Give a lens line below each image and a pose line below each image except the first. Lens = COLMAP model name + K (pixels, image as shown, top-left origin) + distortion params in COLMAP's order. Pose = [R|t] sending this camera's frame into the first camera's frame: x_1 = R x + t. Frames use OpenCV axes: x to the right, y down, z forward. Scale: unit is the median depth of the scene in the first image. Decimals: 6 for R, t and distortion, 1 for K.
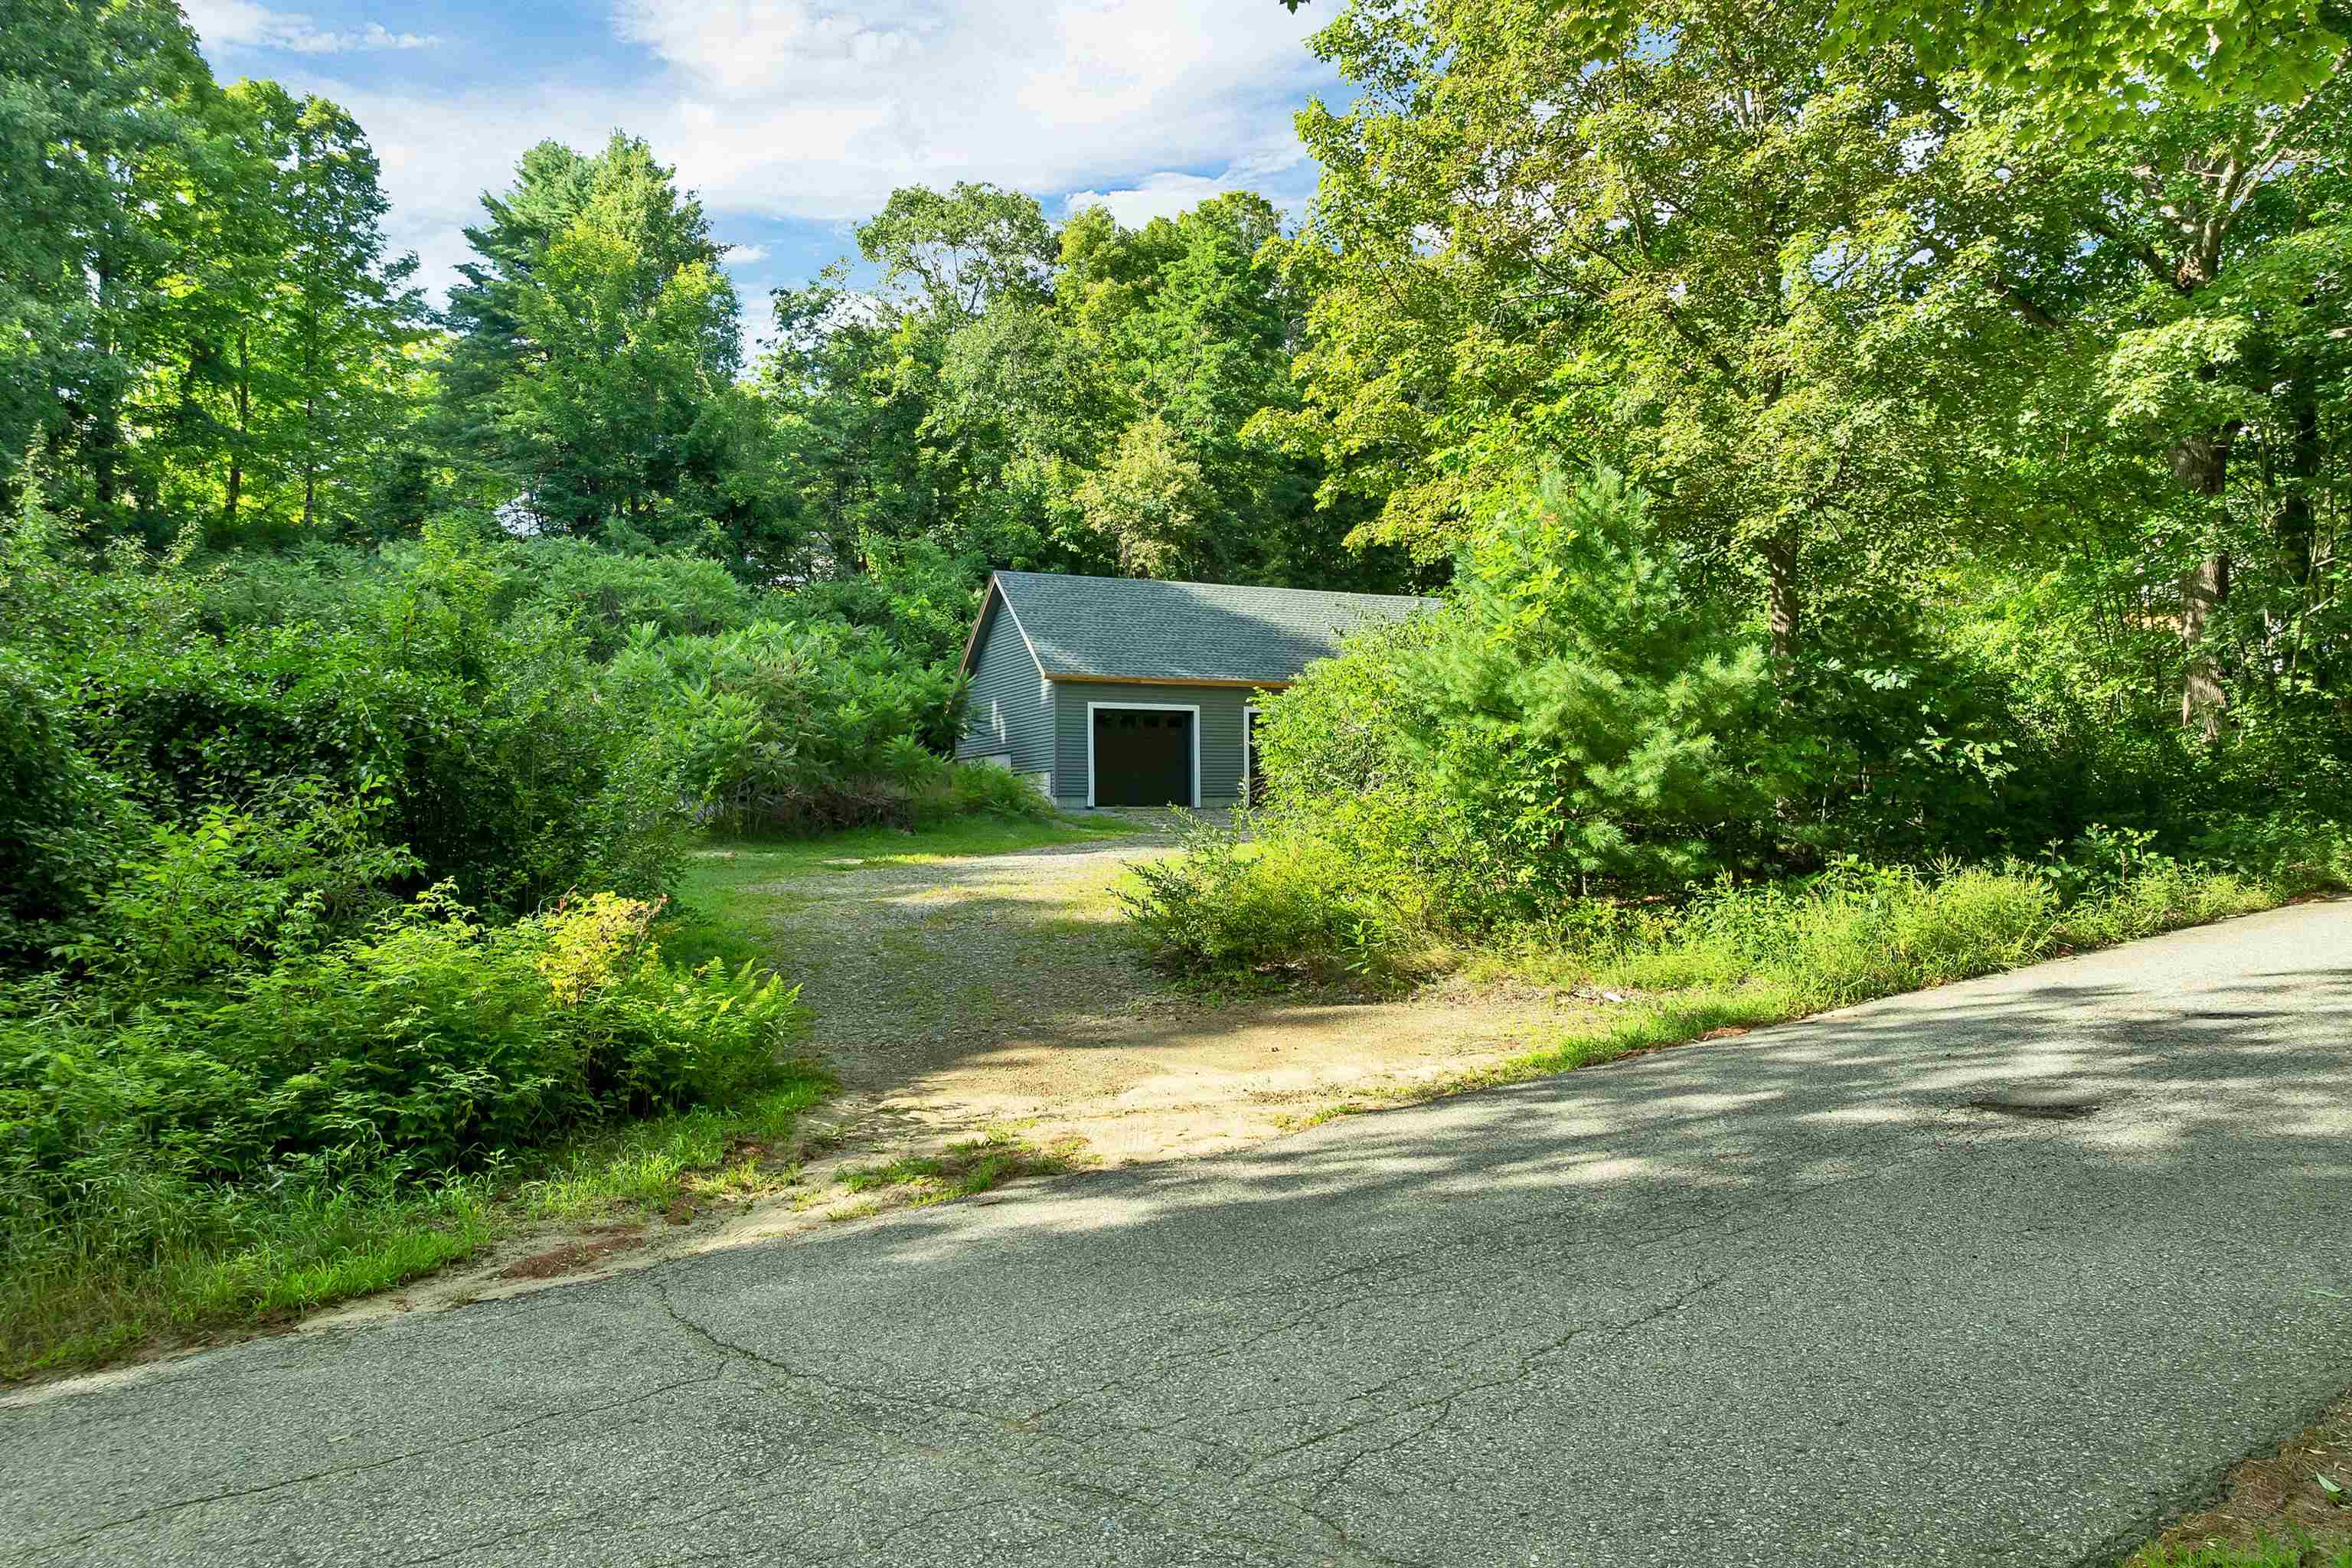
lens RADIAL K [[1753.9, 0, 1173.1], [0, 1753.9, 789.4], [0, 0, 1]] dist [-0.048738, 0.018980]
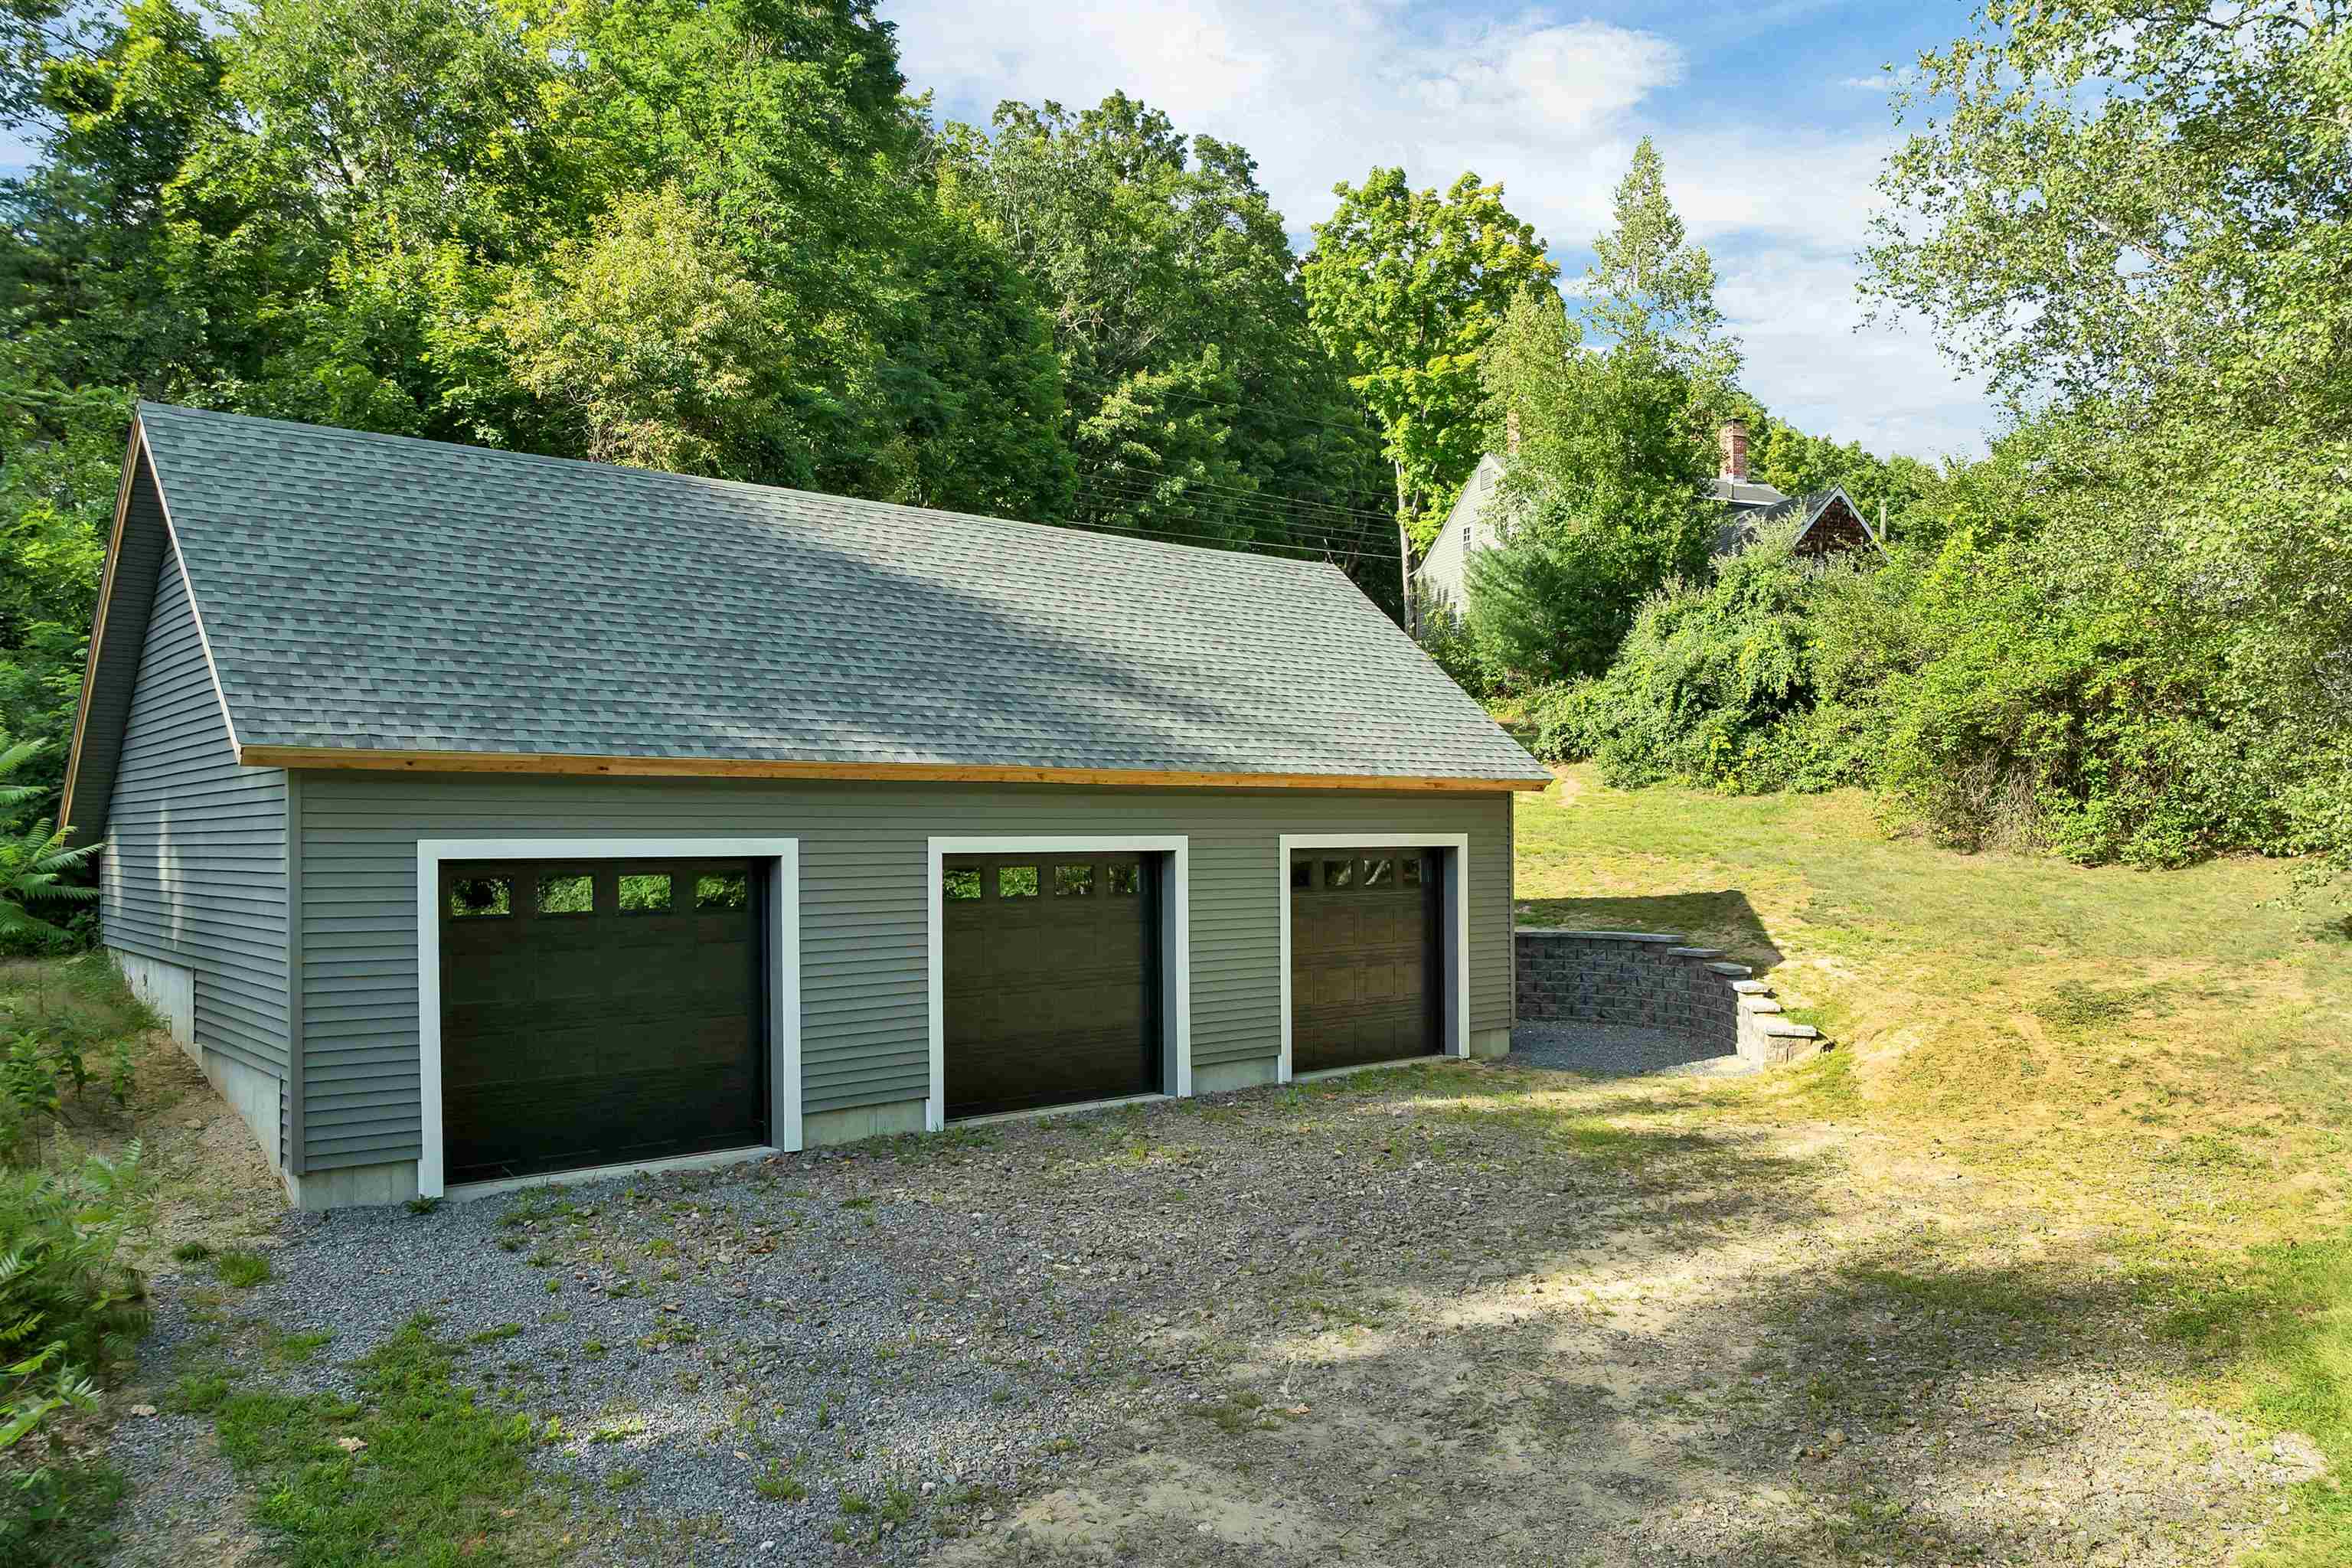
lens RADIAL K [[1753.9, 0, 1178.9], [0, 1753.9, 792.7], [0, 0, 1]] dist [-0.048738, 0.018980]
pose [[0.961311, 0.013030, 0.275158, -0.005037], [-0.012547, 0.999915, -0.003516, -0.042410], [-0.275180, -0.000072, 0.961393, 0.505112]]
